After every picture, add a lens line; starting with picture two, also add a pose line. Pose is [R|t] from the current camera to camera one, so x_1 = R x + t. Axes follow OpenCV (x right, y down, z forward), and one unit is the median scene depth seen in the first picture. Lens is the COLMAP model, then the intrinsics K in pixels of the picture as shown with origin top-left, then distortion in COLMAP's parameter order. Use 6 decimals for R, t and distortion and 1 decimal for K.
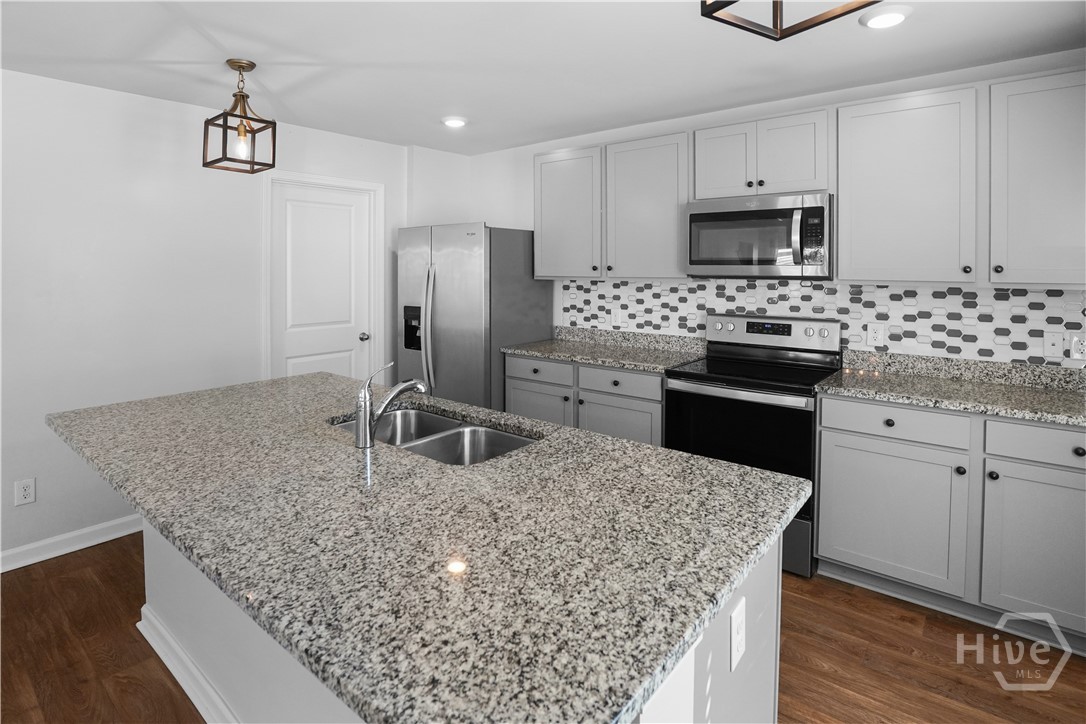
lens RADIAL K [[543.3, 0, 567.8], [0, 543.3, 279.0], [0, 0, 1]] dist [-0.035669, 0.004292]
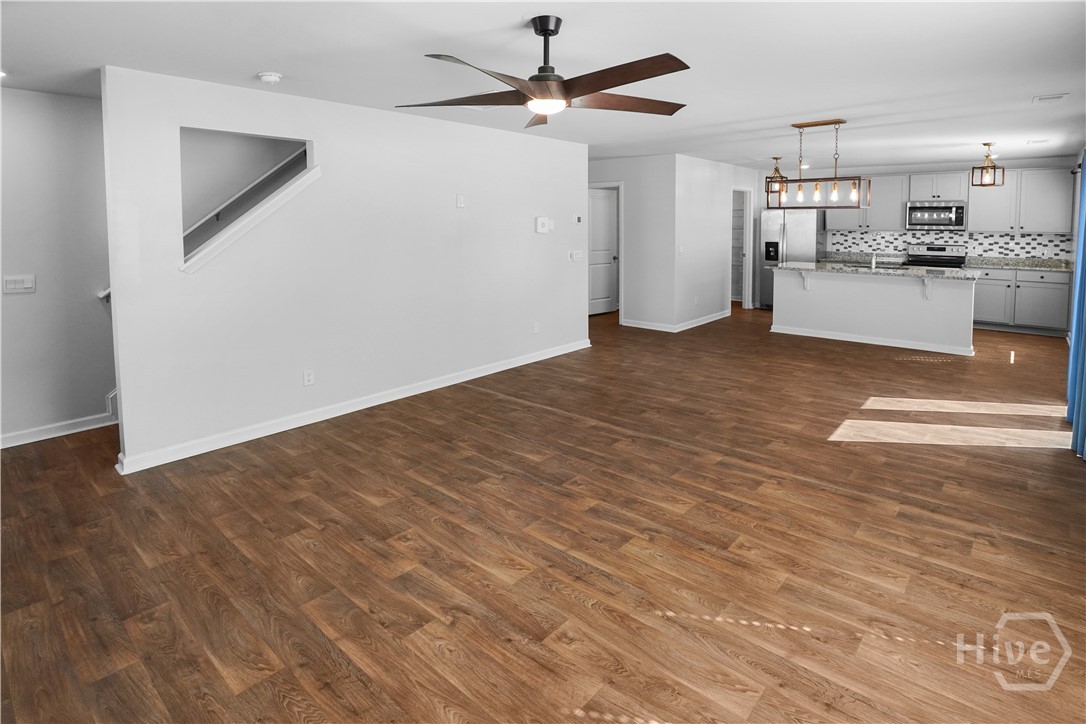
lens RADIAL K [[543.3, 0, 581.8], [0, 543.3, 255.8], [0, 0, 1]] dist [-0.035669, 0.004292]
pose [[0.999706, 0.004019, -0.023910, -1.288246], [-0.003059, 0.999192, 0.040066, 0.022942], [0.024052, -0.039981, 0.998911, -1.655930]]
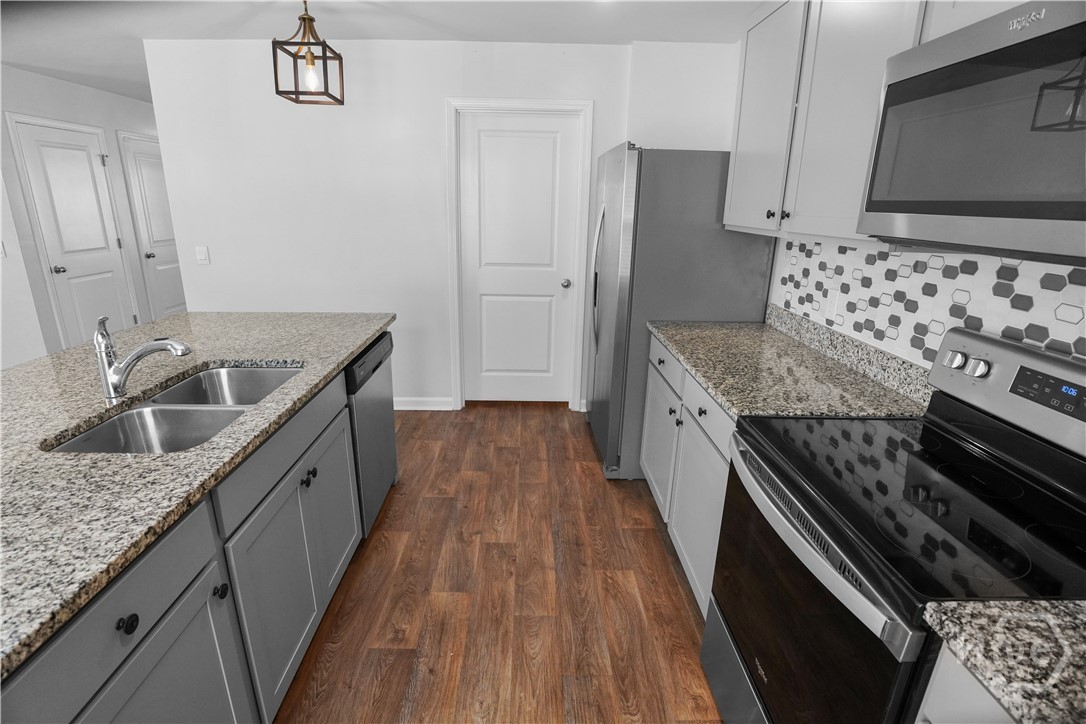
lens RADIAL K [[543.3, 0, 541.7], [0, 543.3, 363.1], [0, 0, 1]] dist [-0.035669, 0.004292]
pose [[0.635852, 0.232352, -0.736006, 0.387704], [-0.036326, 0.961562, 0.272175, -0.016056], [0.770956, -0.146327, 0.619851, 0.479705]]
